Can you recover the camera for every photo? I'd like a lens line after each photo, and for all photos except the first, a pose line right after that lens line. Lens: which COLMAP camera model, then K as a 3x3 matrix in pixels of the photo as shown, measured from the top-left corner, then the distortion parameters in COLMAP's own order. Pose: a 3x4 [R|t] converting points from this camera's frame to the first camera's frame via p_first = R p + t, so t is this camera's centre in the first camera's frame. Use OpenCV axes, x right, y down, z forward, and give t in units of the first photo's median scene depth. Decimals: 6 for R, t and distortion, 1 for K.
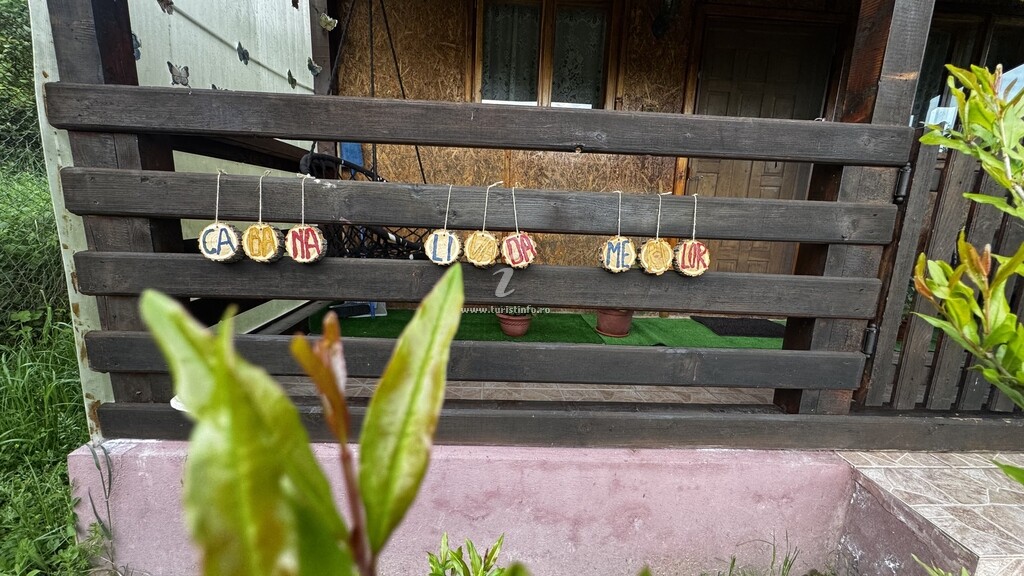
lens RADIAL K [[413.6, 0, 508.8], [0, 413.6, 290.1], [0, 0, 1]] dist [-0.000842, -0.000087]
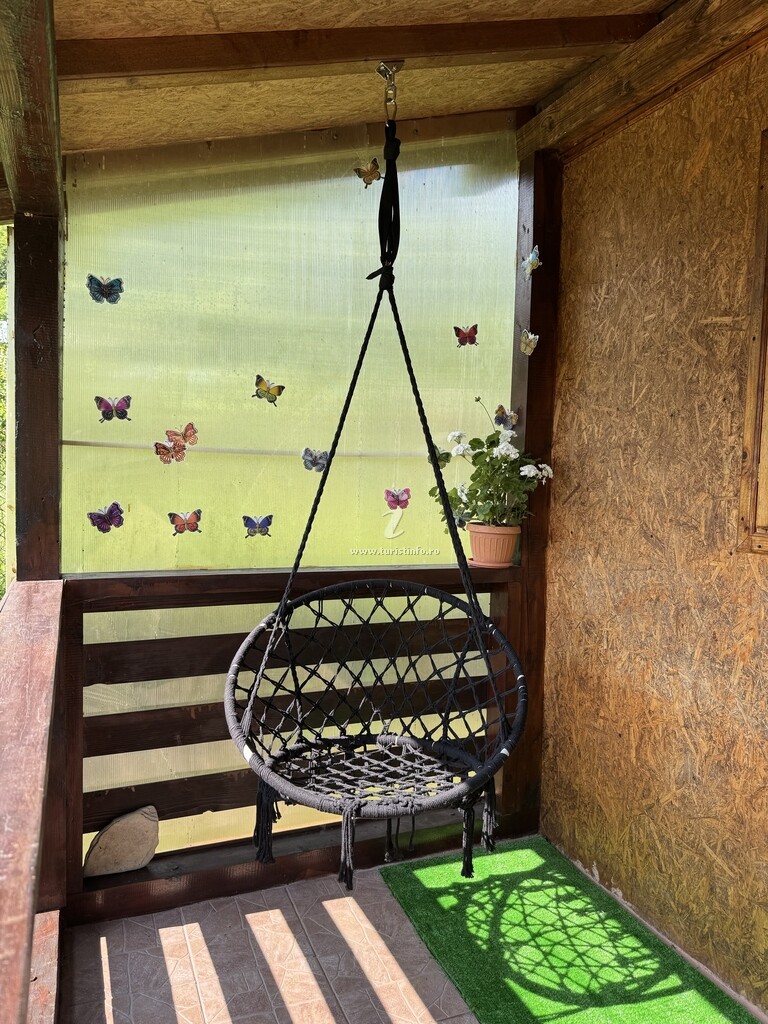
lens RADIAL K [[718.2, 0, 383.8], [0, 718.2, 513.0], [0, 0, 1]] dist [0.004431, -0.002794]
pose [[0.337169, 0.025587, -0.941096, 0.427619], [-0.191047, 0.980691, -0.041783, -0.308984], [0.921856, 0.193882, 0.335547, 0.485071]]
